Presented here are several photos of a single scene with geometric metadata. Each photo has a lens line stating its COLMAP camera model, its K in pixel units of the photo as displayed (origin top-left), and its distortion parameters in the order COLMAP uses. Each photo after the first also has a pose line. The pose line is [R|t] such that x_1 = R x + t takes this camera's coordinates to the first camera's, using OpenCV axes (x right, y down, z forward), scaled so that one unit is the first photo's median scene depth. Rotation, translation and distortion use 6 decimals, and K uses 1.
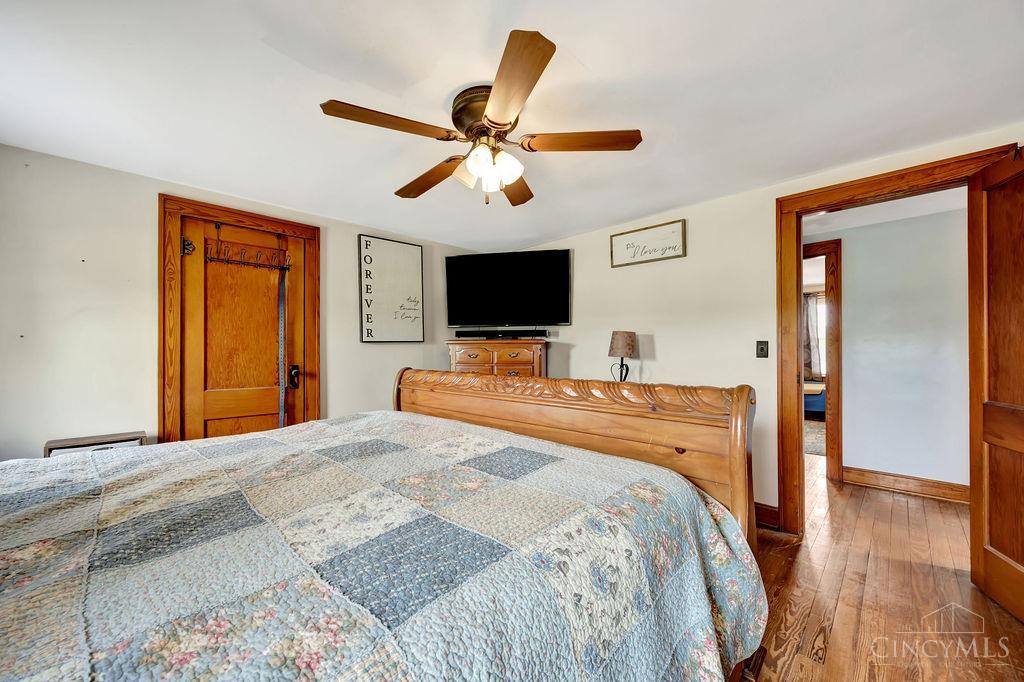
lens RADIAL K [[394.5, 0, 510.2], [0, 394.5, 345.1], [0, 0, 1]] dist [0.001555, 0.000093]
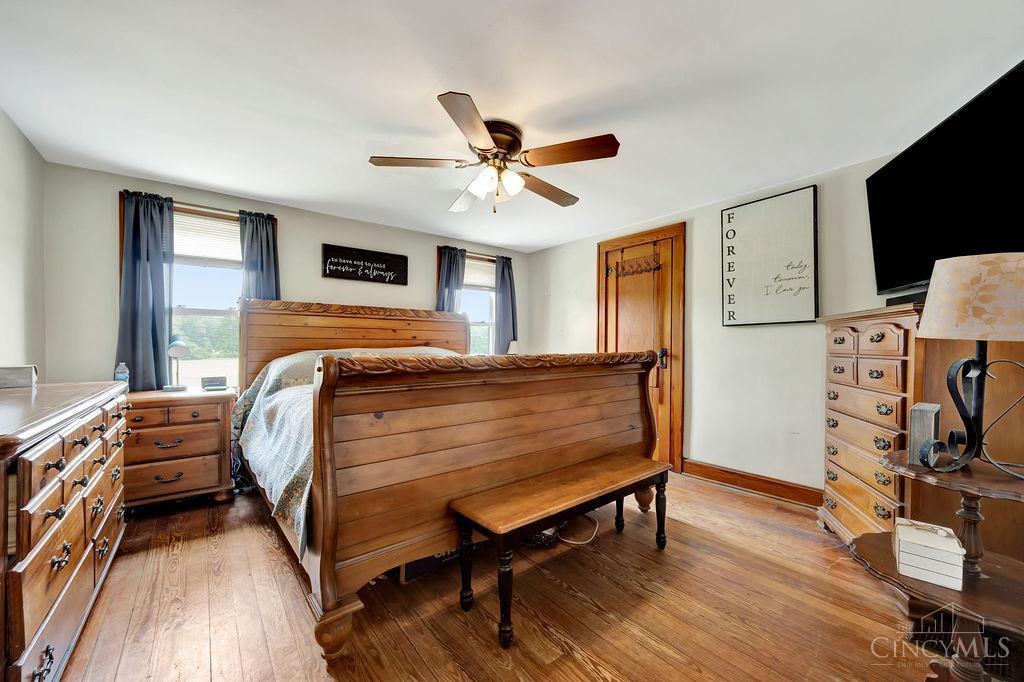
lens RADIAL K [[394.5, 0, 510.2], [0, 394.5, 345.1], [0, 0, 1]] dist [0.001555, 0.000093]
pose [[-0.123372, 0.003837, -0.992353, 0.609787], [0.010349, 0.999943, 0.002579, 0.030104], [0.992306, -0.009952, -0.123405, 0.614969]]
